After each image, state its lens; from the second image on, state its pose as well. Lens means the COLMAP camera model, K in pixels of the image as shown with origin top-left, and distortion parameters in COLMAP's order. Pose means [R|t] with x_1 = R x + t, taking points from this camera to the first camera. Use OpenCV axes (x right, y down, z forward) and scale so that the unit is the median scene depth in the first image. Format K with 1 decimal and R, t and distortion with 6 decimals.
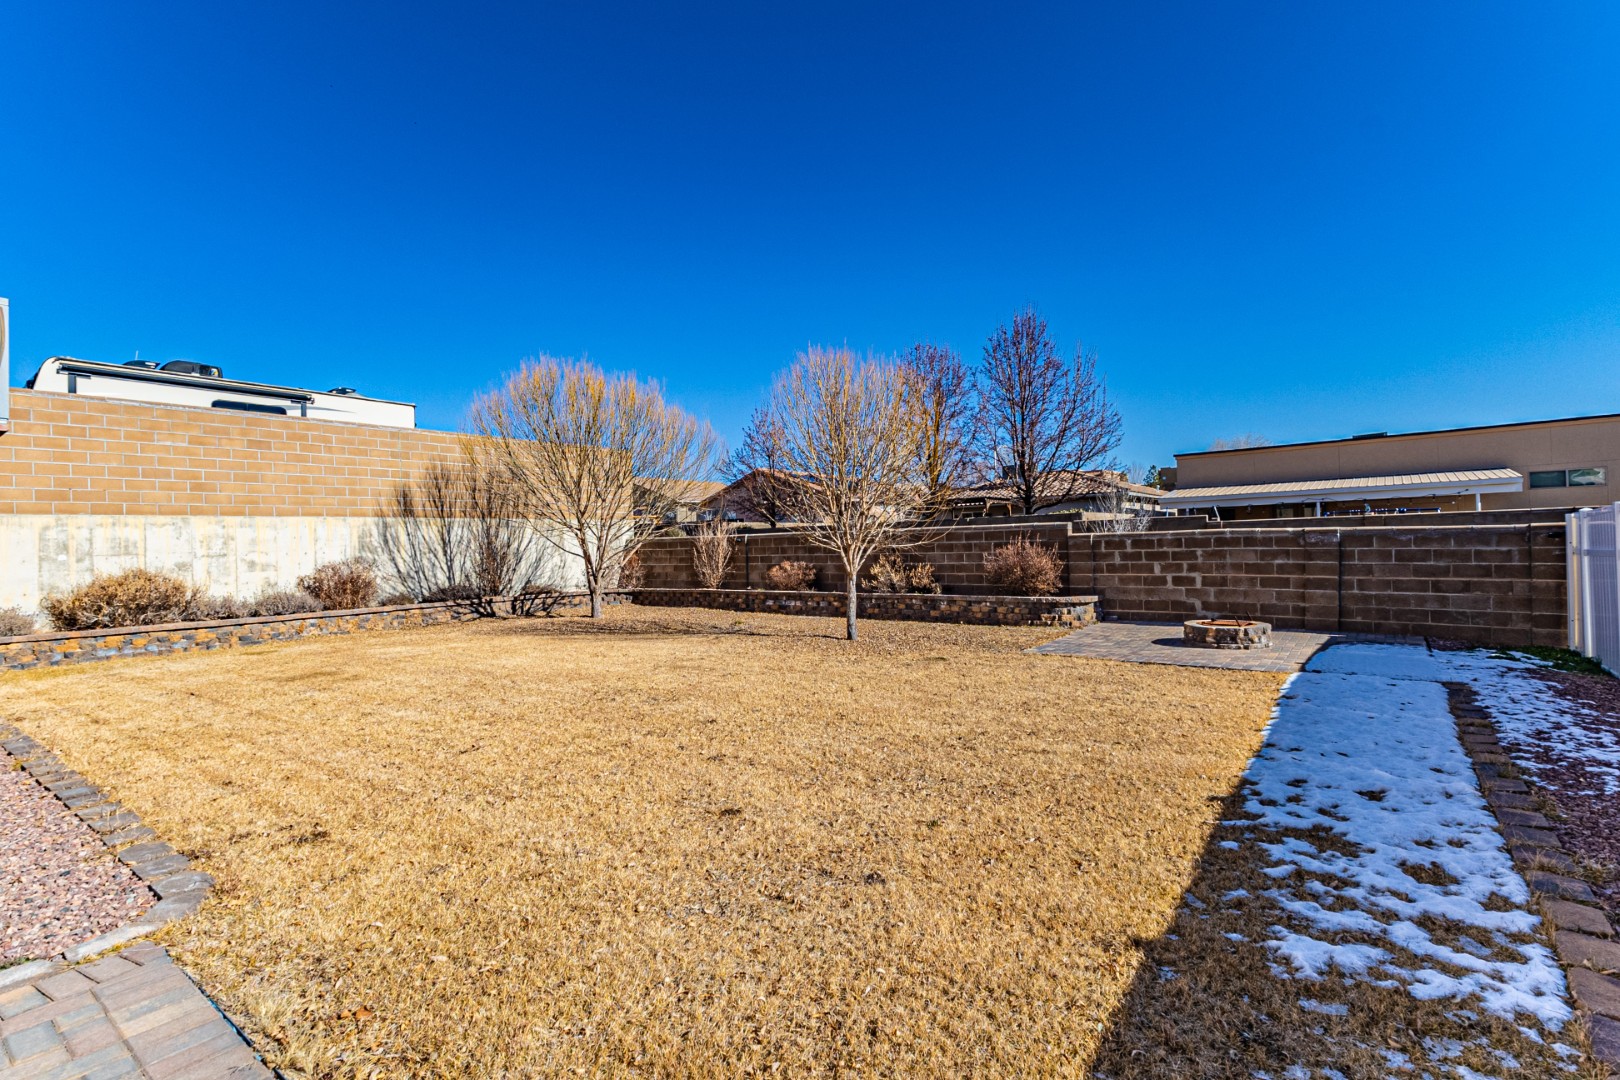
lens RADIAL K [[738.1, 0, 811.4], [0, 738.1, 538.2], [0, 0, 1]] dist [0.028554, -0.008760]
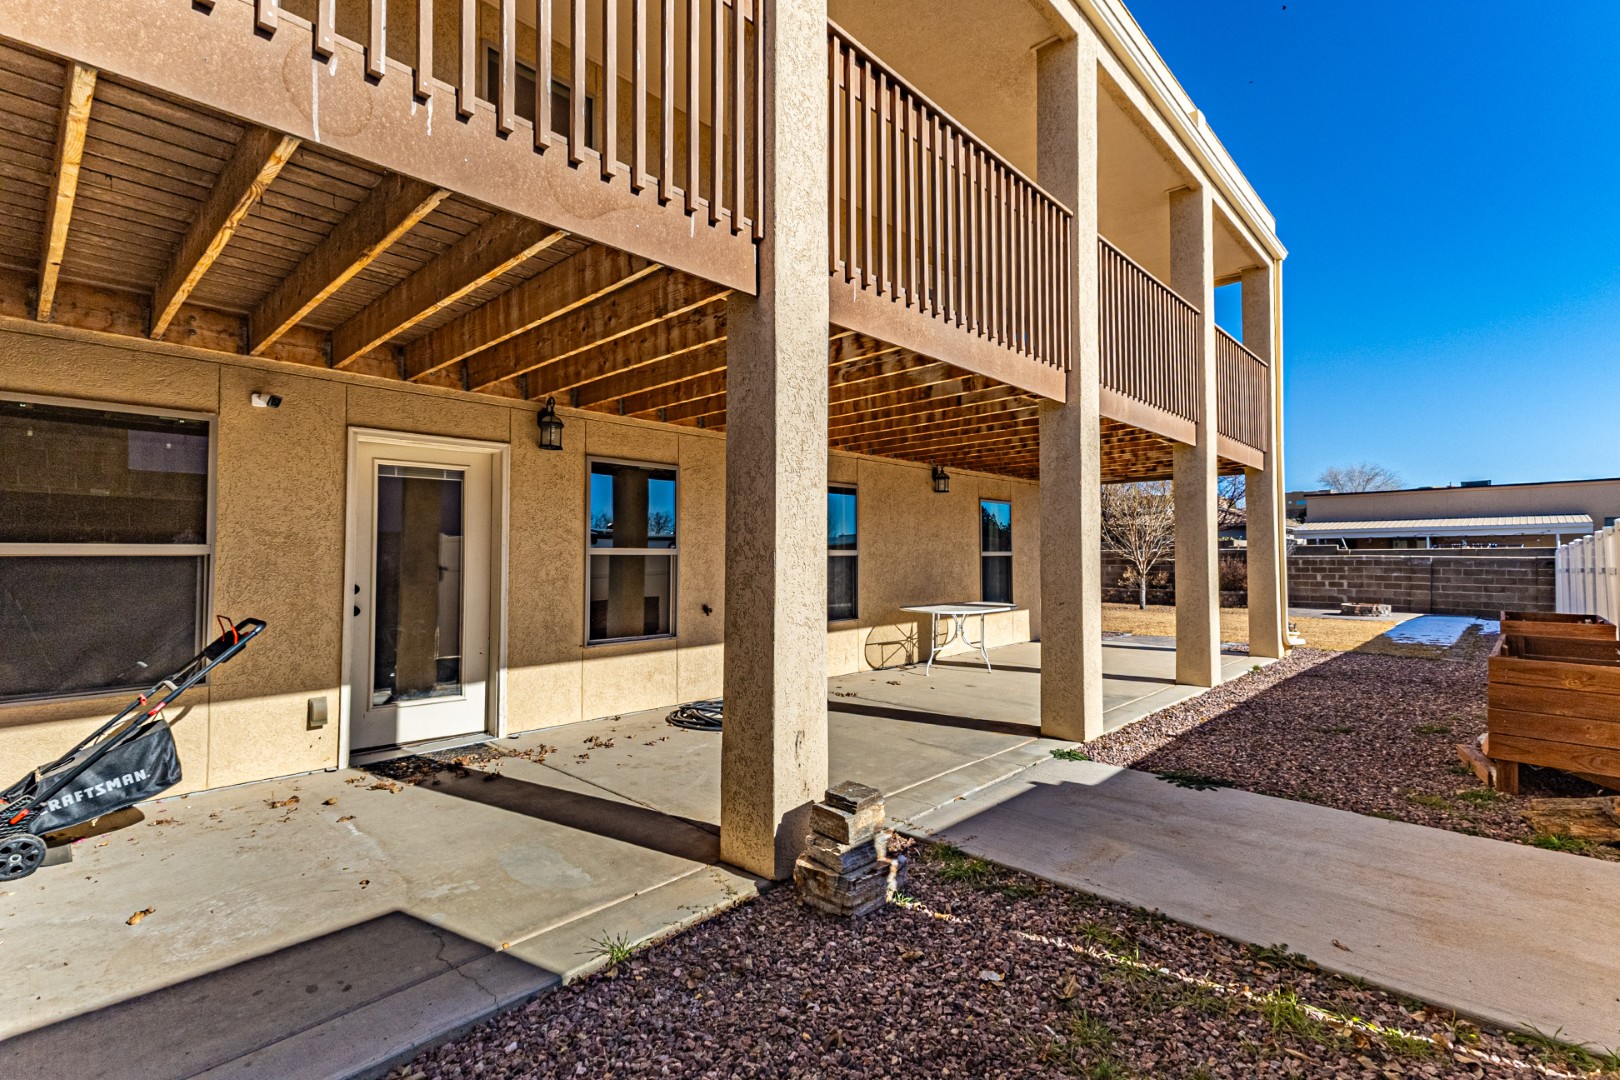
lens RADIAL K [[738.1, 0, 811.4], [0, 738.1, 538.2], [0, 0, 1]] dist [0.028554, -0.008760]
pose [[0.994531, 0.023879, -0.101676, -0.537724], [-0.025903, 0.999491, -0.018626, 0.013229], [0.101179, 0.021158, 0.994643, -0.853963]]
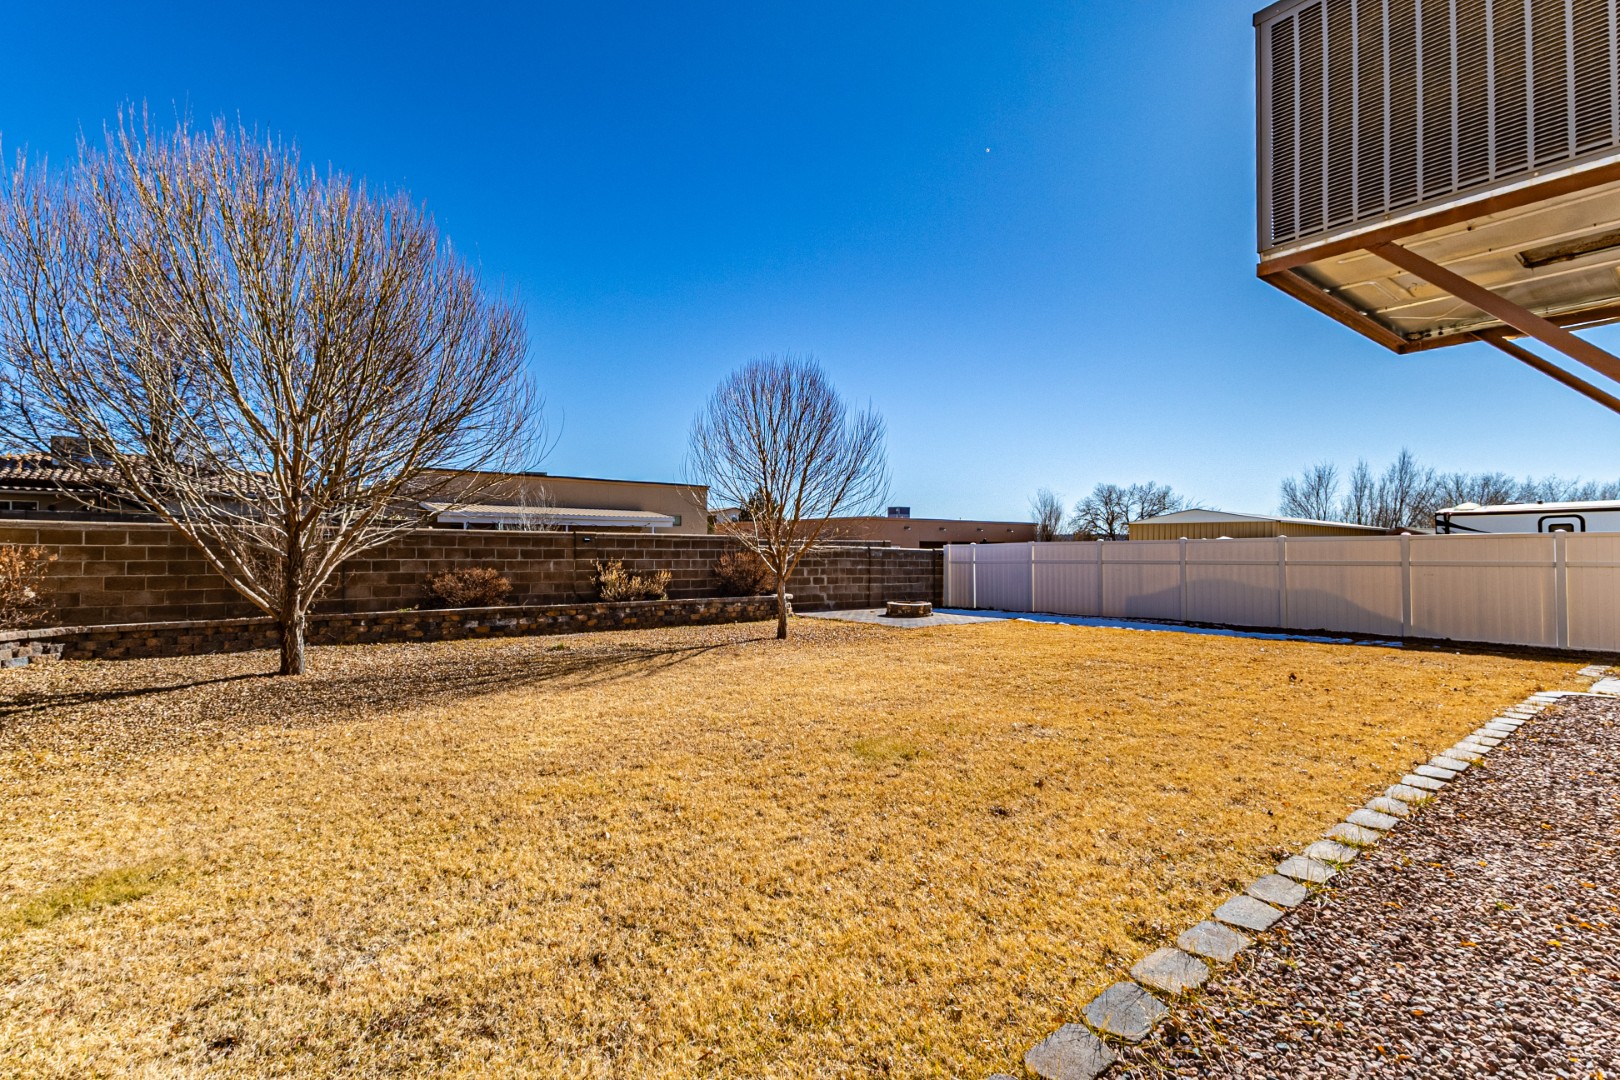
lens RADIAL K [[738.1, 0, 811.4], [0, 738.1, 538.2], [0, 0, 1]] dist [0.028554, -0.008760]
pose [[0.241980, 0.041242, 0.969404, -0.910632], [-0.024097, 0.999044, -0.036488, 0.026815], [-0.969982, -0.014530, 0.242742, 0.650348]]
